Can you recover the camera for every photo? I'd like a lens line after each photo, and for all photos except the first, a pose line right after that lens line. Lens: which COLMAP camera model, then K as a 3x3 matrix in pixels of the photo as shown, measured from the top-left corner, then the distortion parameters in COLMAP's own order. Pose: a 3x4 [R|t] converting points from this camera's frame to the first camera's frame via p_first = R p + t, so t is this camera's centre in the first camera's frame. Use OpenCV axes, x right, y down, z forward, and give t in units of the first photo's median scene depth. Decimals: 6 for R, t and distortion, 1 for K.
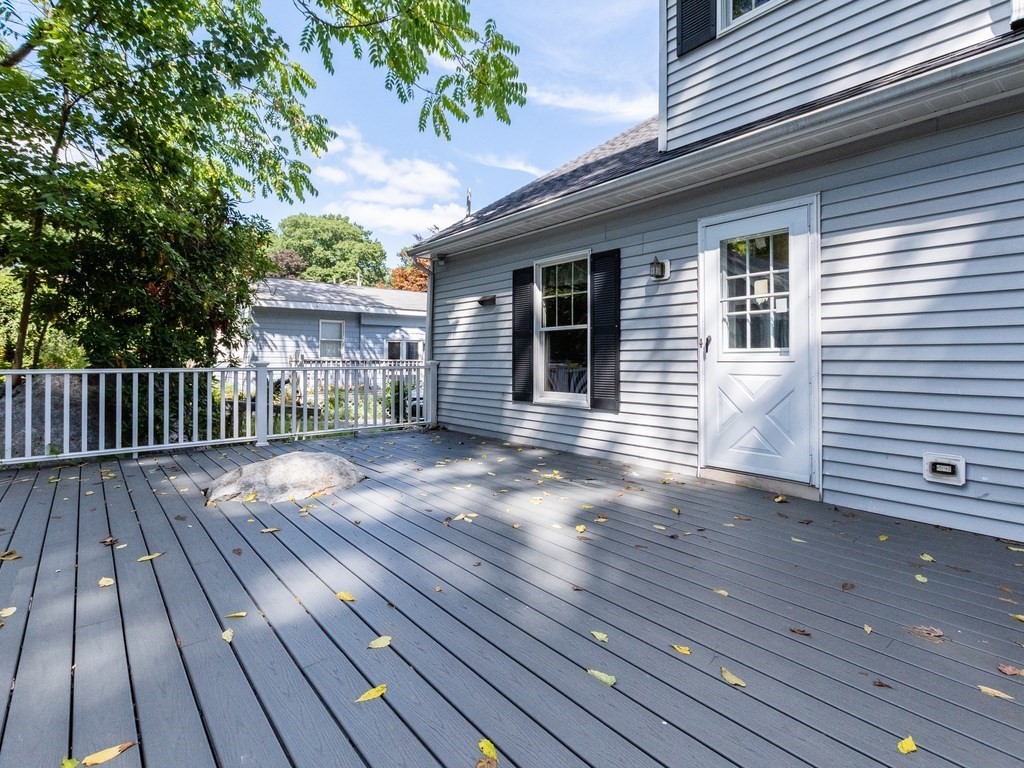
lens RADIAL K [[511.2, 0, 510.0], [0, 511.2, 357.4], [0, 0, 1]] dist [0.004084, 0.000530]
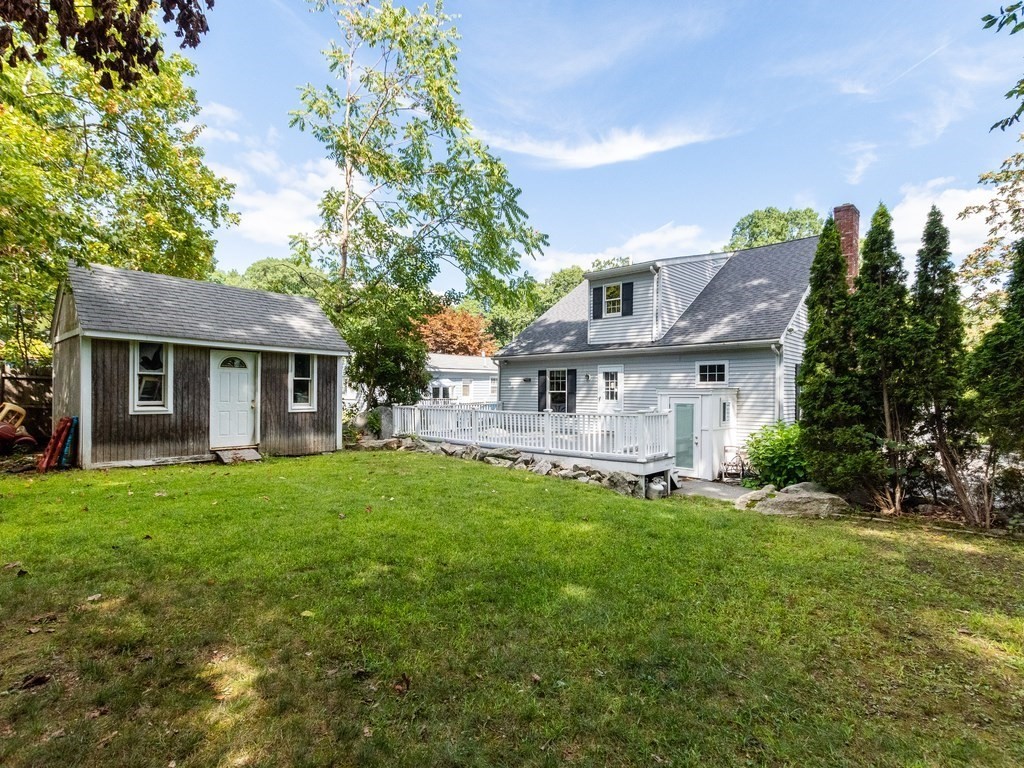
lens RADIAL K [[511.2, 0, 509.7], [0, 511.2, 390.5], [0, 0, 1]] dist [0.004084, 0.000530]
pose [[0.994412, 0.005281, 0.105434, -0.562841], [-0.005162, 0.999986, -0.001403, -0.065427], [-0.105440, 0.000851, 0.994425, -2.253603]]
